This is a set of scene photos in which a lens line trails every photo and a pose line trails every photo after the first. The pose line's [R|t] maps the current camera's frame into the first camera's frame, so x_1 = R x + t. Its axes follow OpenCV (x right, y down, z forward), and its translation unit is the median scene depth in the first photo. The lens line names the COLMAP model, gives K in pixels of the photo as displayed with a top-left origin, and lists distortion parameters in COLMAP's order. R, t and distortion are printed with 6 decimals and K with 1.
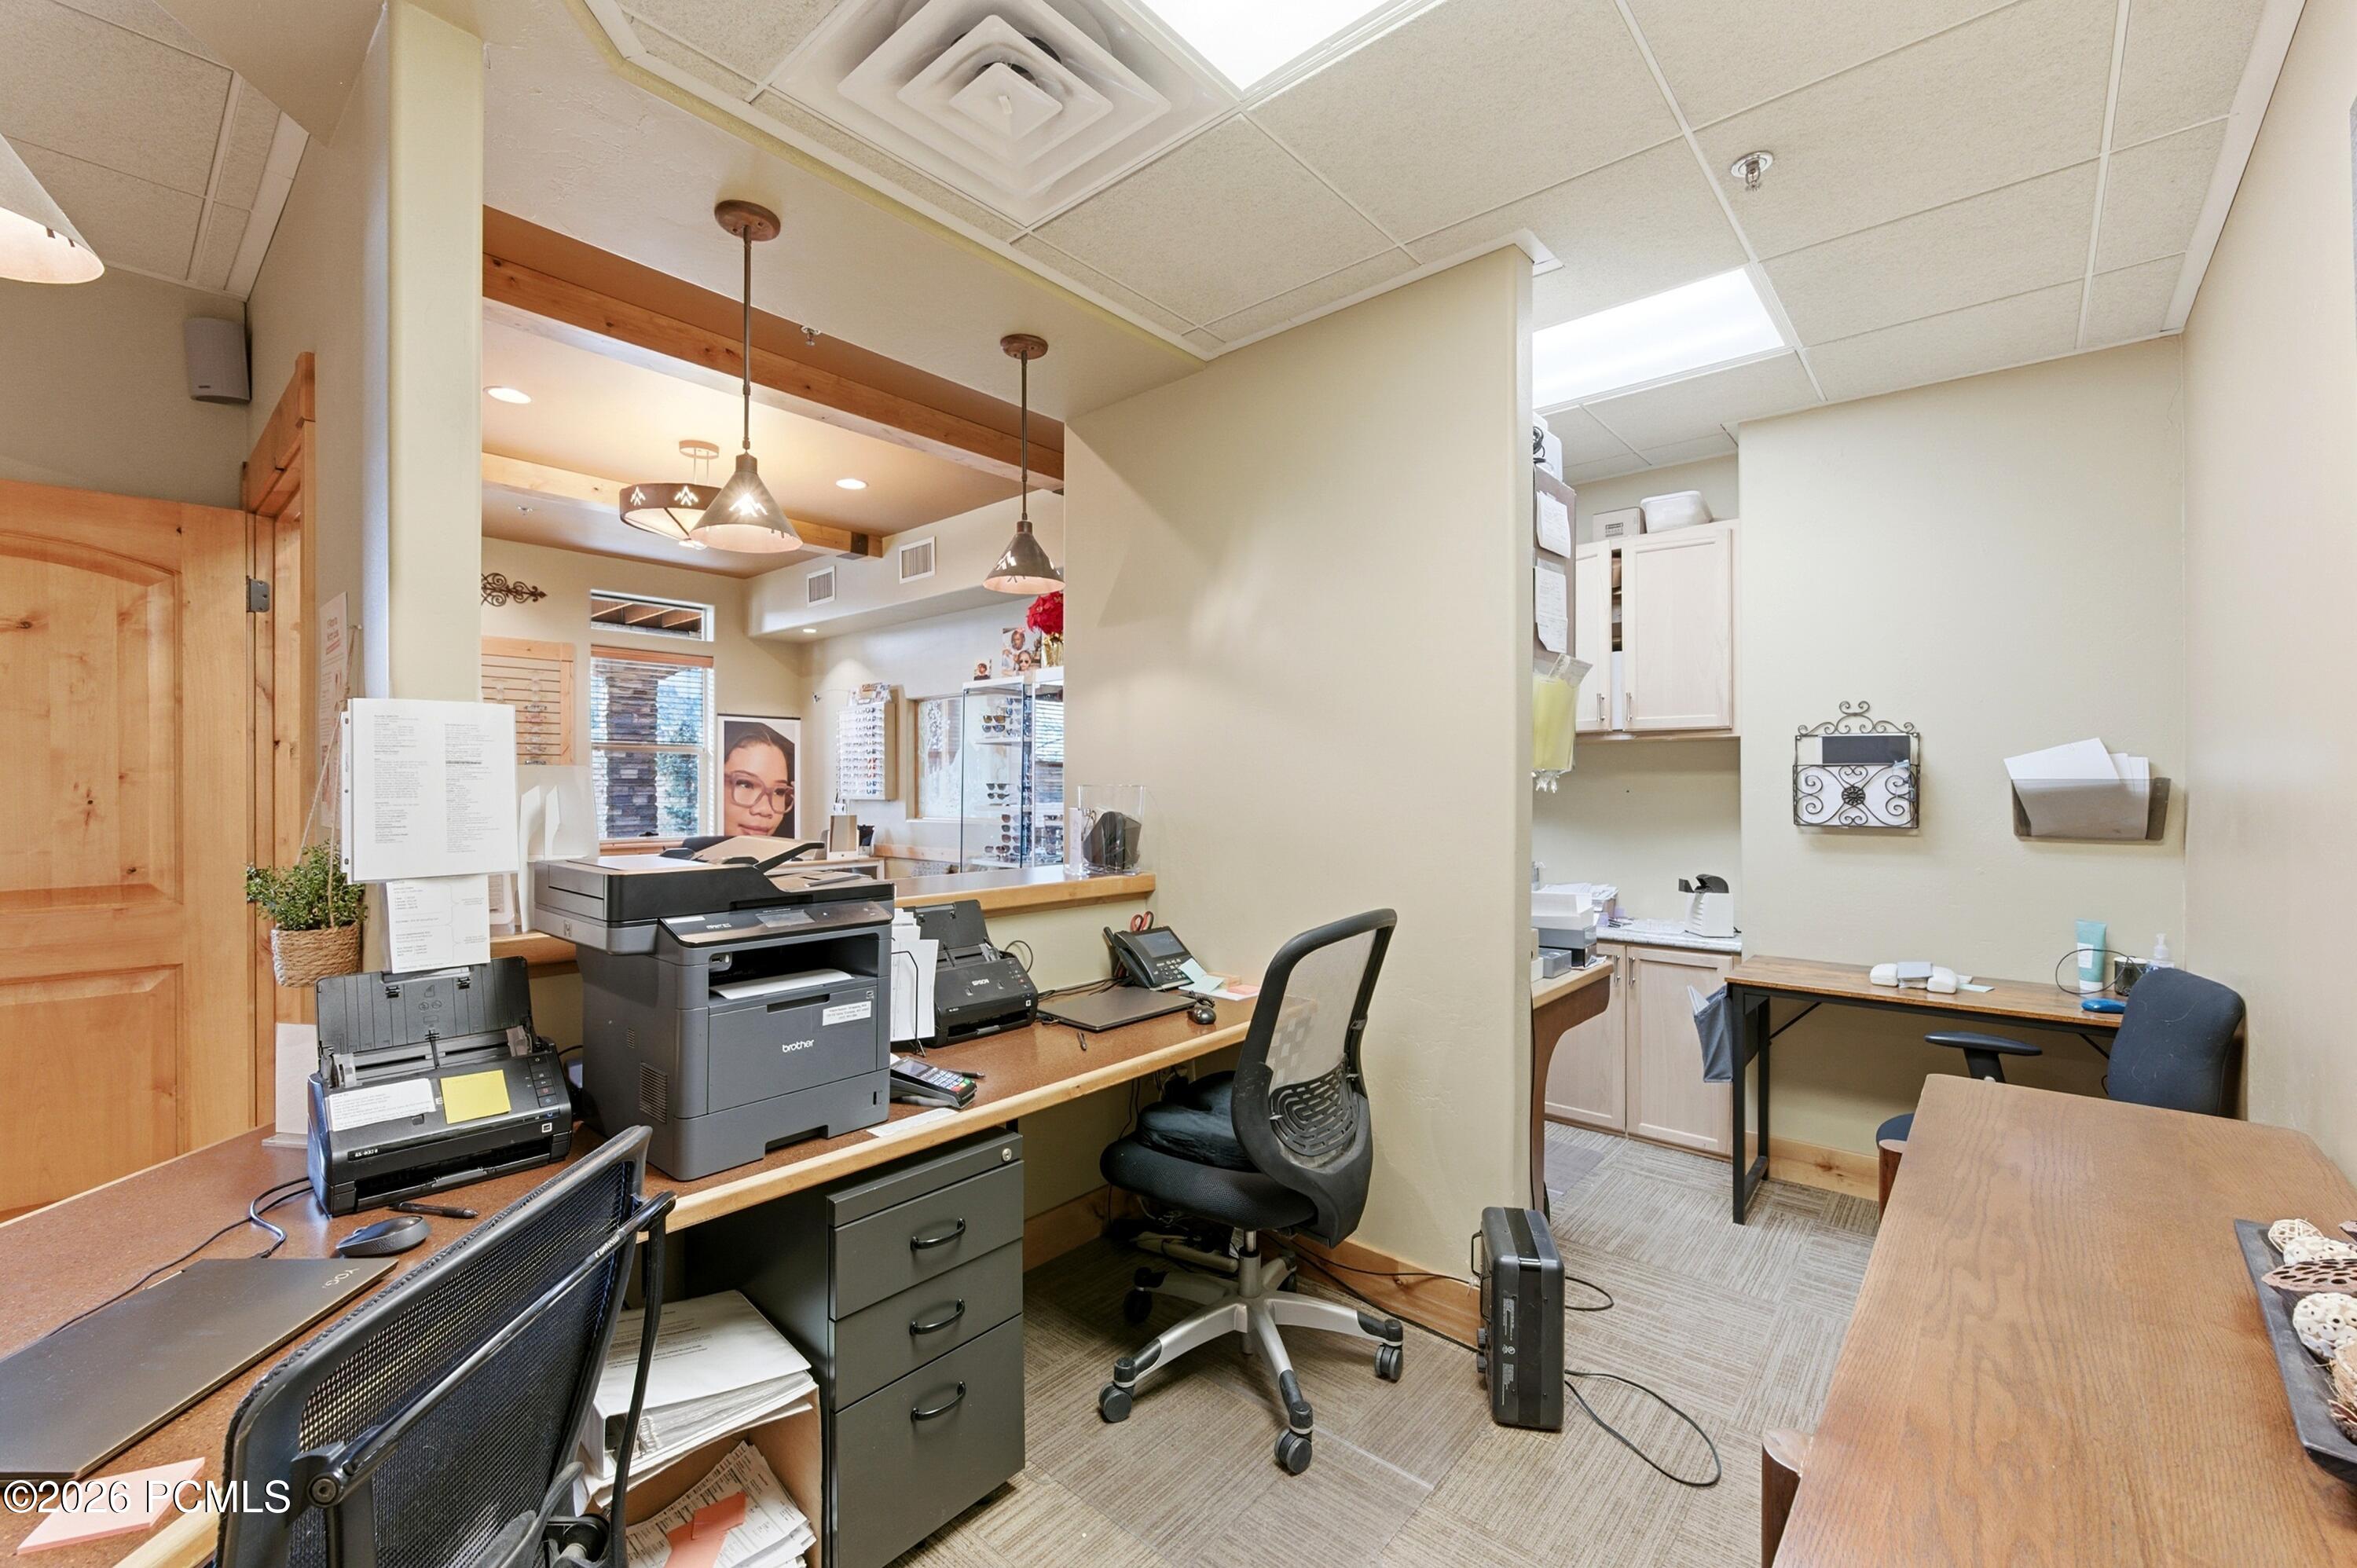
lens RADIAL K [[964.6, 0, 1178.5], [0, 964.6, 784.0], [0, 0, 1]] dist [-0.001424, -0.000156]
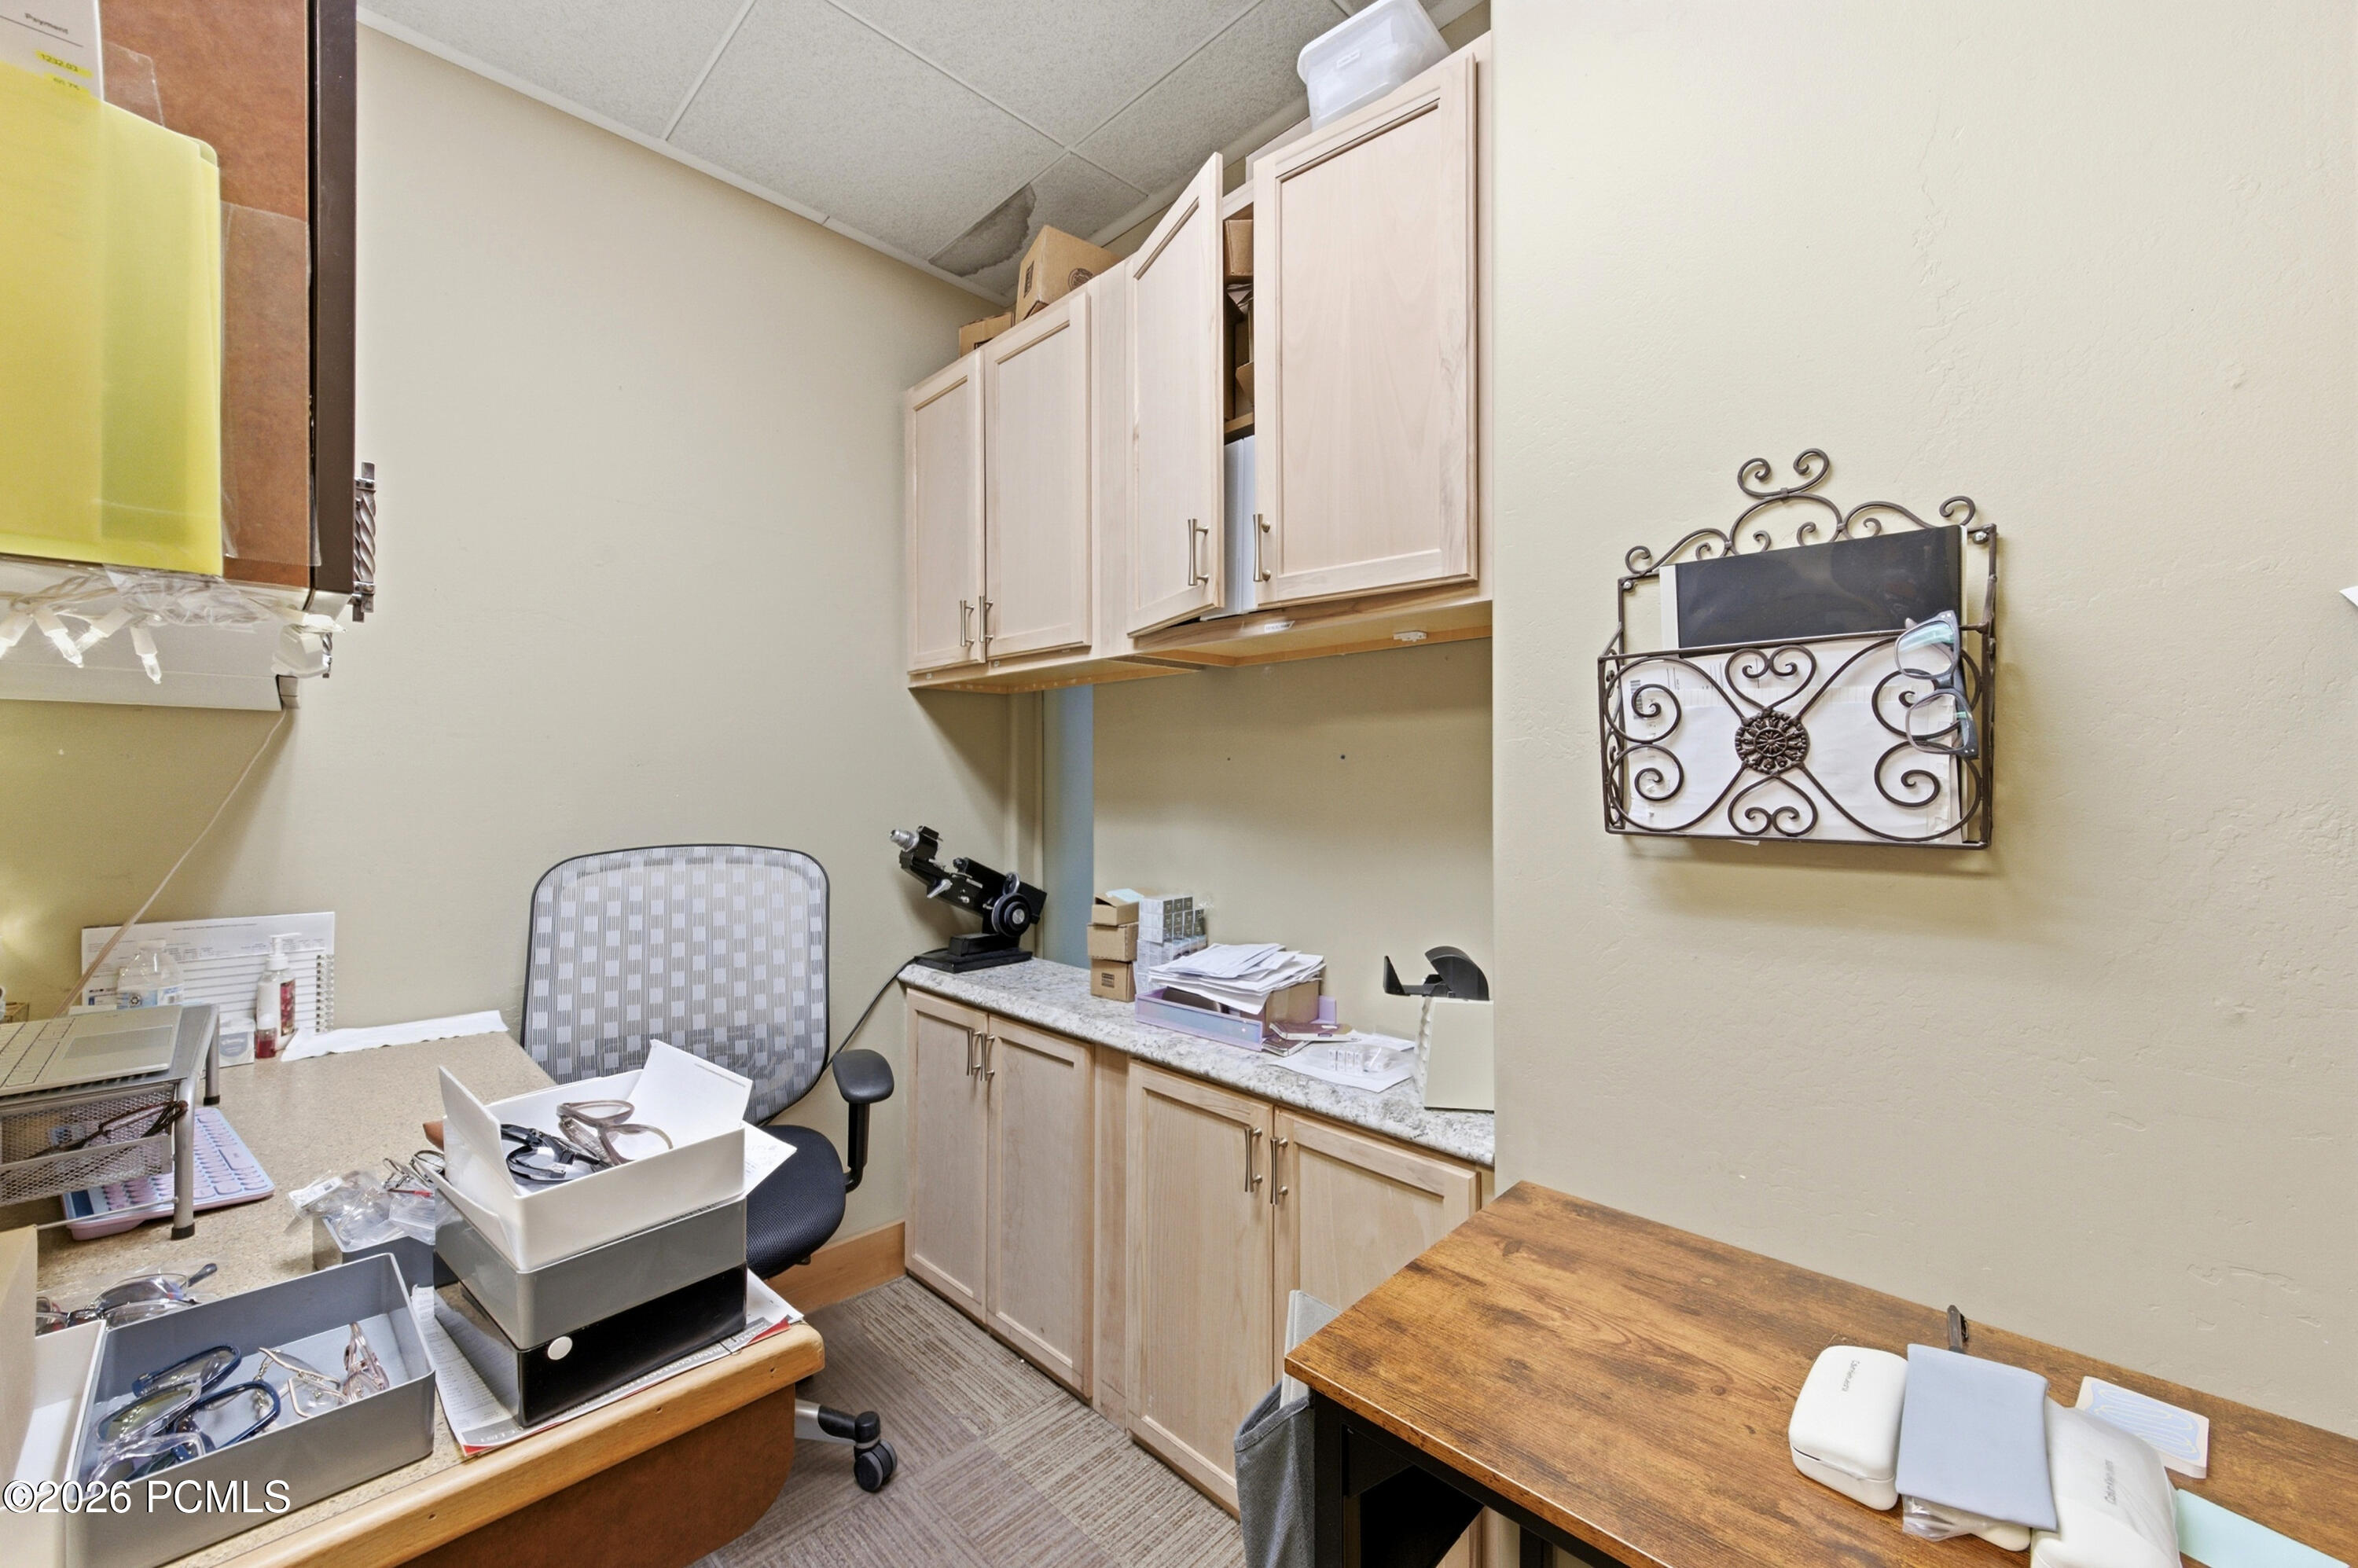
lens RADIAL K [[921.2, 0, 1179.0], [0, 921.2, 784.0], [0, 0, 1]] dist [0.000652, -0.000015]
pose [[0.997993, 0.003666, -0.063211, 0.520703], [-0.003489, 0.999990, 0.002911, 0.024979], [0.063221, -0.002685, 0.997996, 0.680589]]
